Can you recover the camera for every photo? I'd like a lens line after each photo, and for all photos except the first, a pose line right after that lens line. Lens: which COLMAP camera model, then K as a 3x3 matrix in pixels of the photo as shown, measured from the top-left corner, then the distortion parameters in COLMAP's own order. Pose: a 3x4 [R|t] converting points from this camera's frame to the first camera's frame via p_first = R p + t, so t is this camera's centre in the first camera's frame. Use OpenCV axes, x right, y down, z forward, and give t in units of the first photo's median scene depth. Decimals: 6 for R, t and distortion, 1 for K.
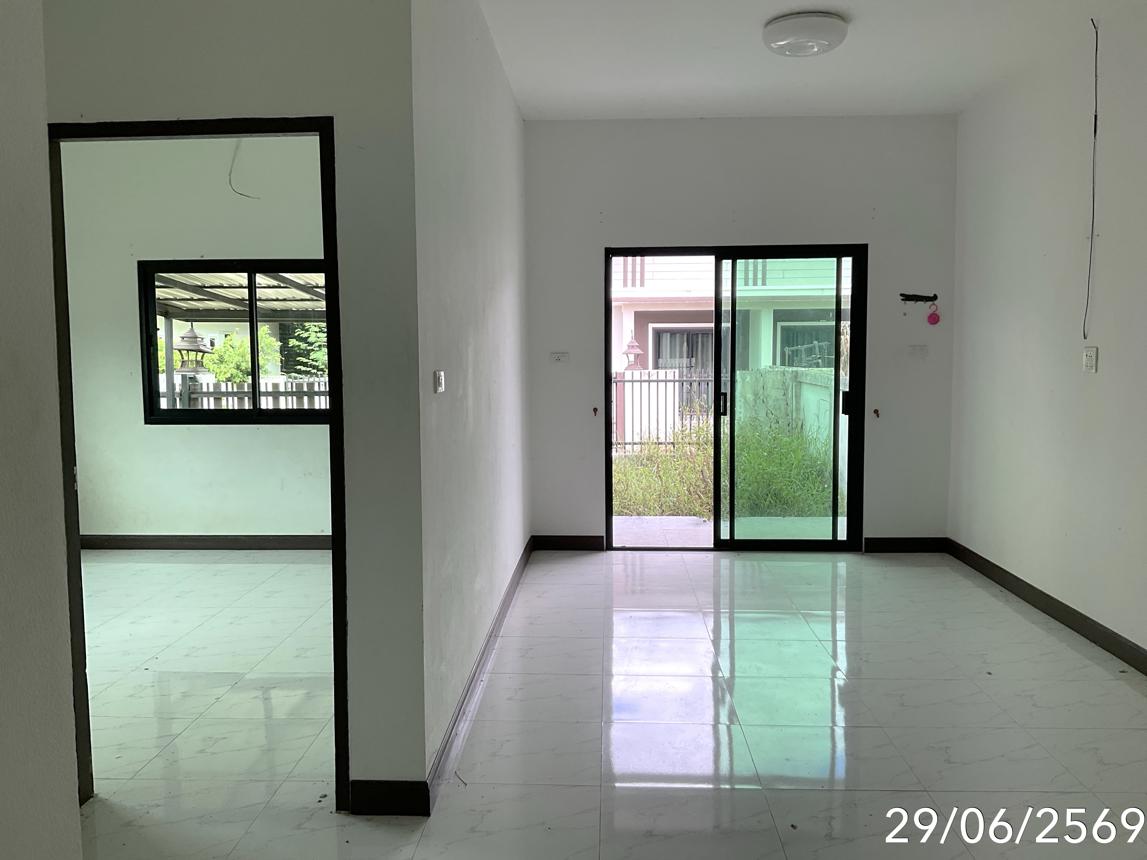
lens RADIAL K [[924.0, 0, 576.0], [0, 924.0, 416.3], [0, 0, 1]] dist [0.004260, 0.000411]
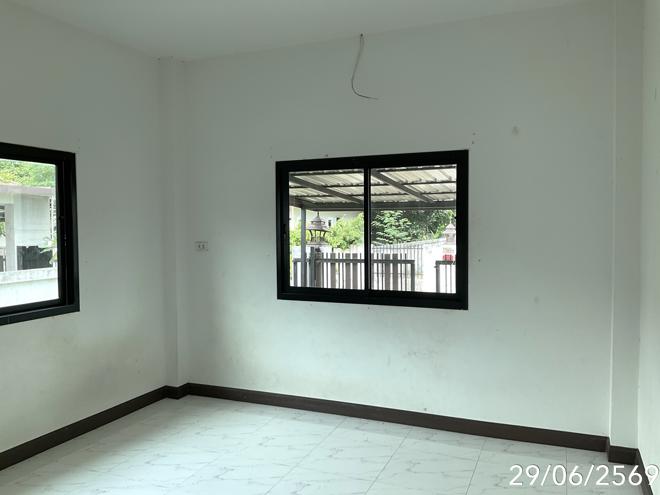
lens RADIAL K [[562.4, 0, 330.0], [0, 562.4, 247.5], [0, 0, 1]] dist [0.099562, 0.000504]
pose [[0.931481, 0.017242, -0.363380, -0.070901], [-0.029970, 0.999118, -0.029417, -0.018534], [0.362552, 0.038292, 0.931176, 0.173715]]
